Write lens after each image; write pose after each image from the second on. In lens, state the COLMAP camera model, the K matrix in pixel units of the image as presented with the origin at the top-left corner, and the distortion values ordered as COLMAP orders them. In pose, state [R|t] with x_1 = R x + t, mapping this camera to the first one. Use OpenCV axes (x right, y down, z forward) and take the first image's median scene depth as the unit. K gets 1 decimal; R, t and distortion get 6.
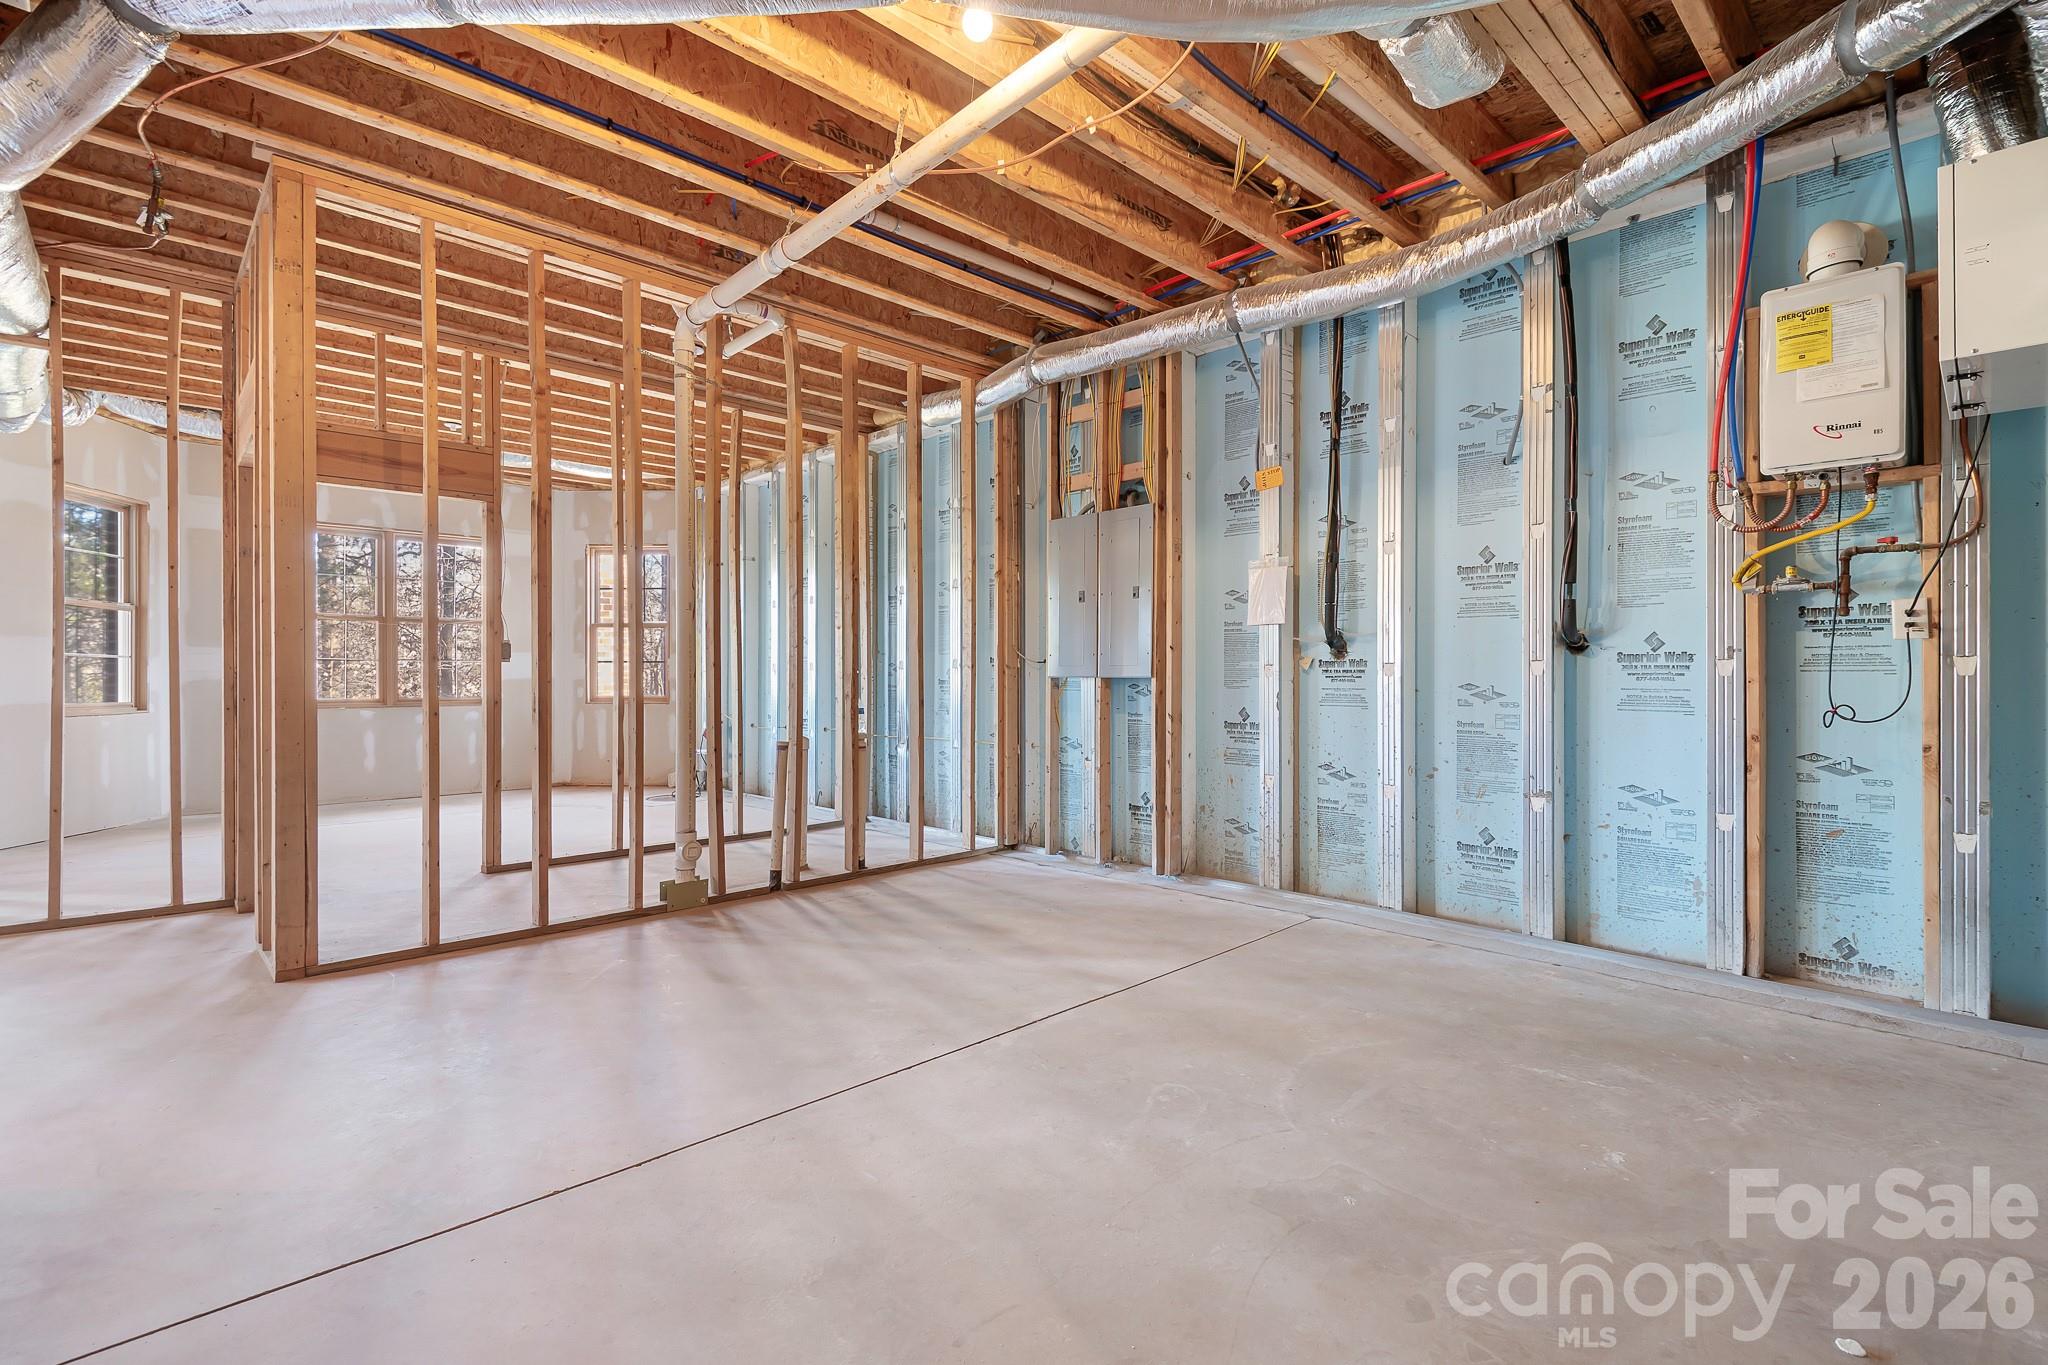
lens RADIAL K [[972.3, 0, 1029.5], [0, 972.3, 682.8], [0, 0, 1]] dist [0.004479, -0.002117]
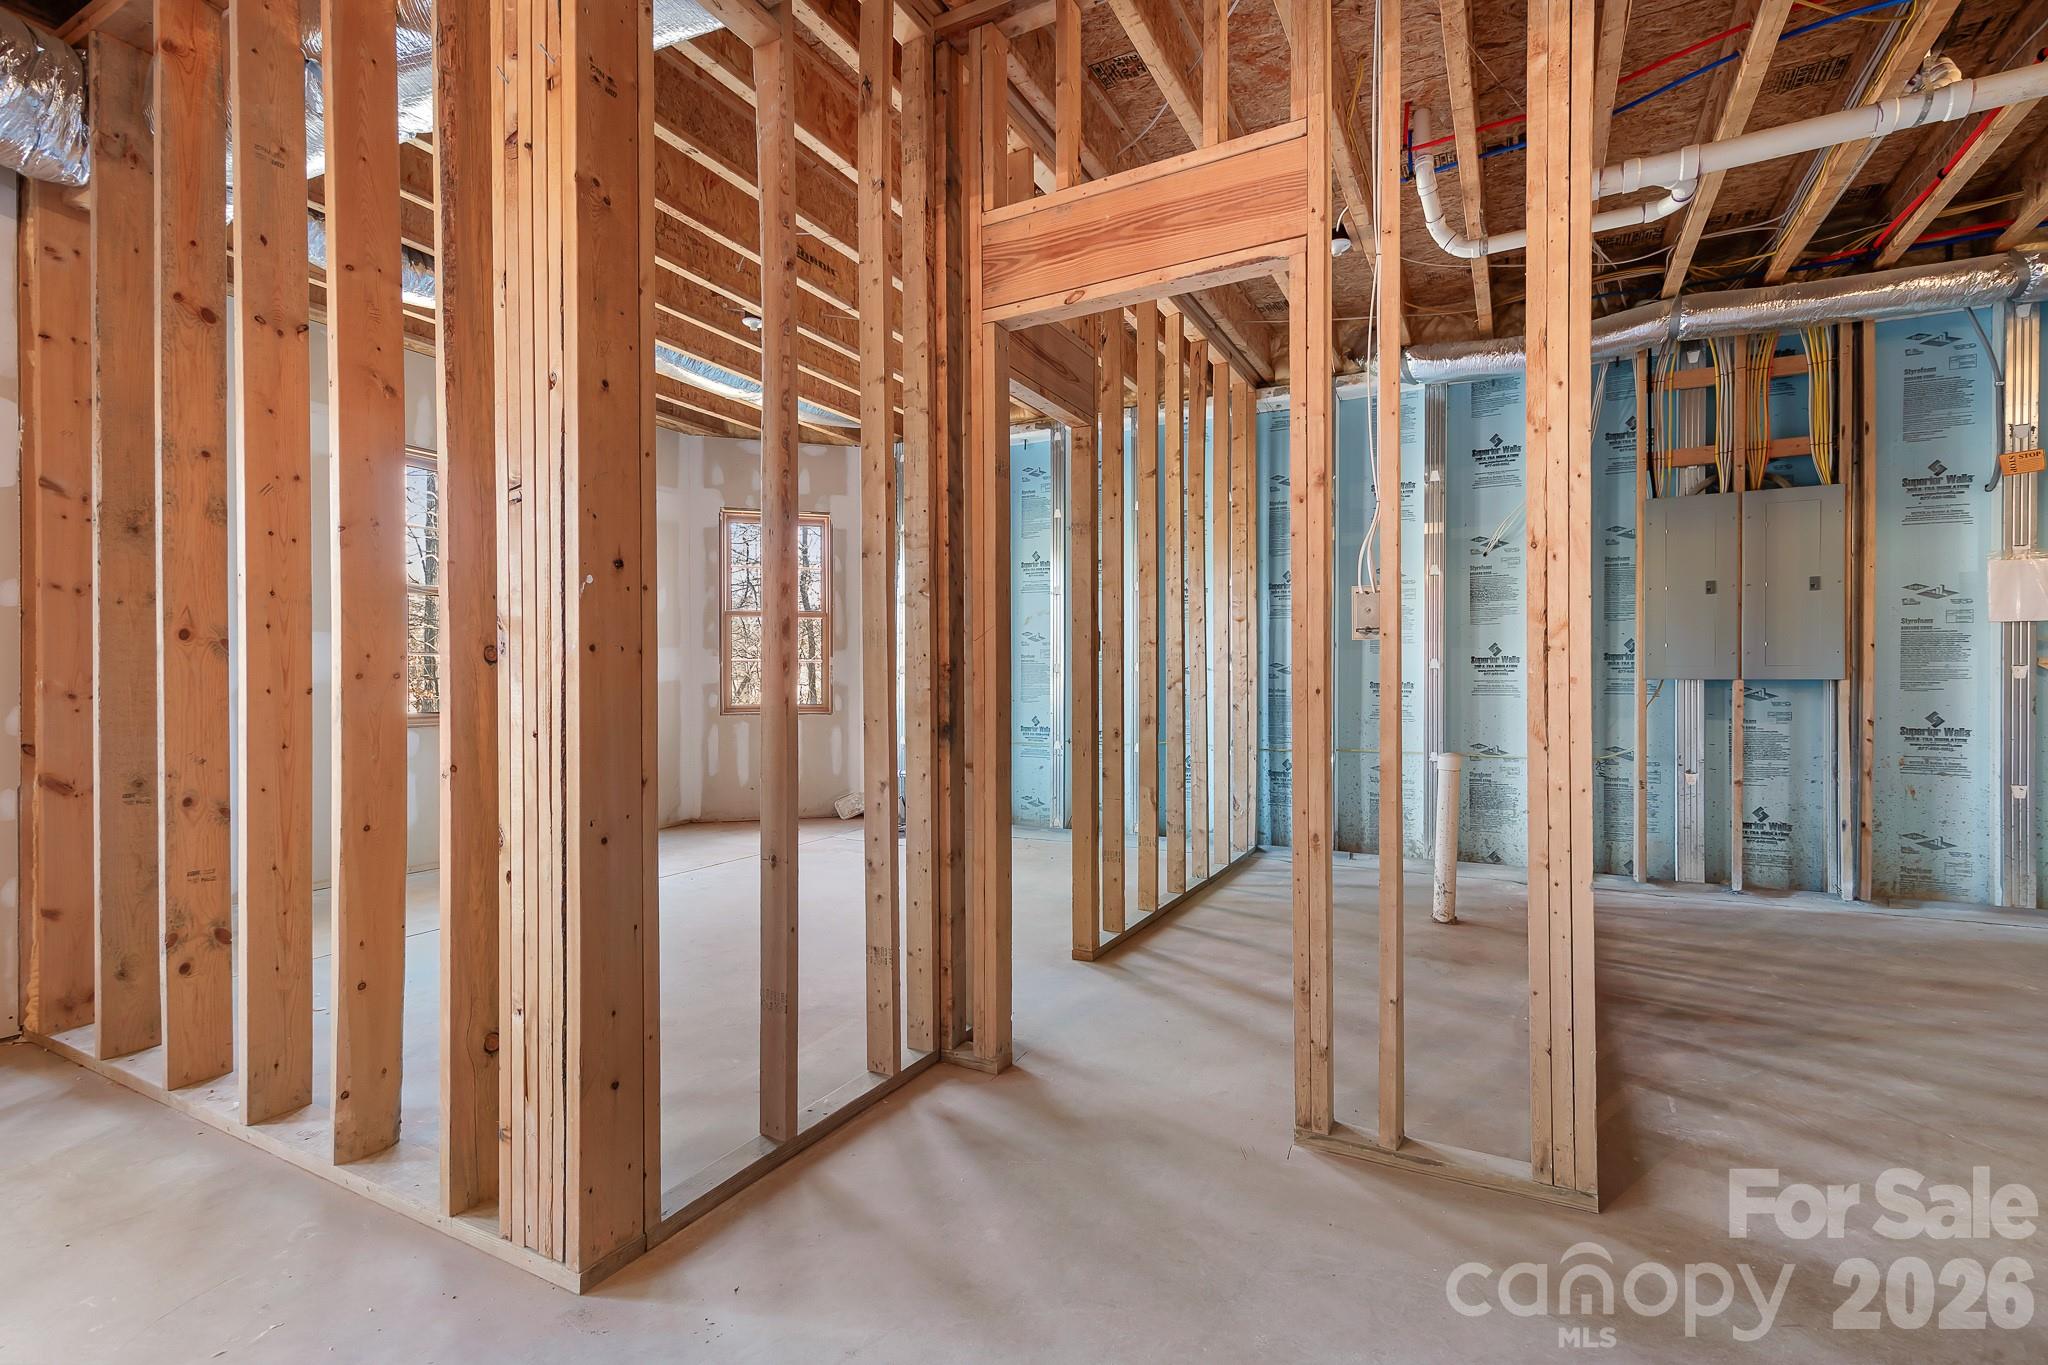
lens RADIAL K [[957.4, 0, 1018.8], [0, 957.4, 682.6], [0, 0, 1]] dist [0.015981, -0.000448]
pose [[0.951886, -0.000429, 0.306453, -0.855412], [0.002133, 0.999984, -0.005227, 0.000639], [-0.306446, 0.005629, 0.951872, 0.381172]]
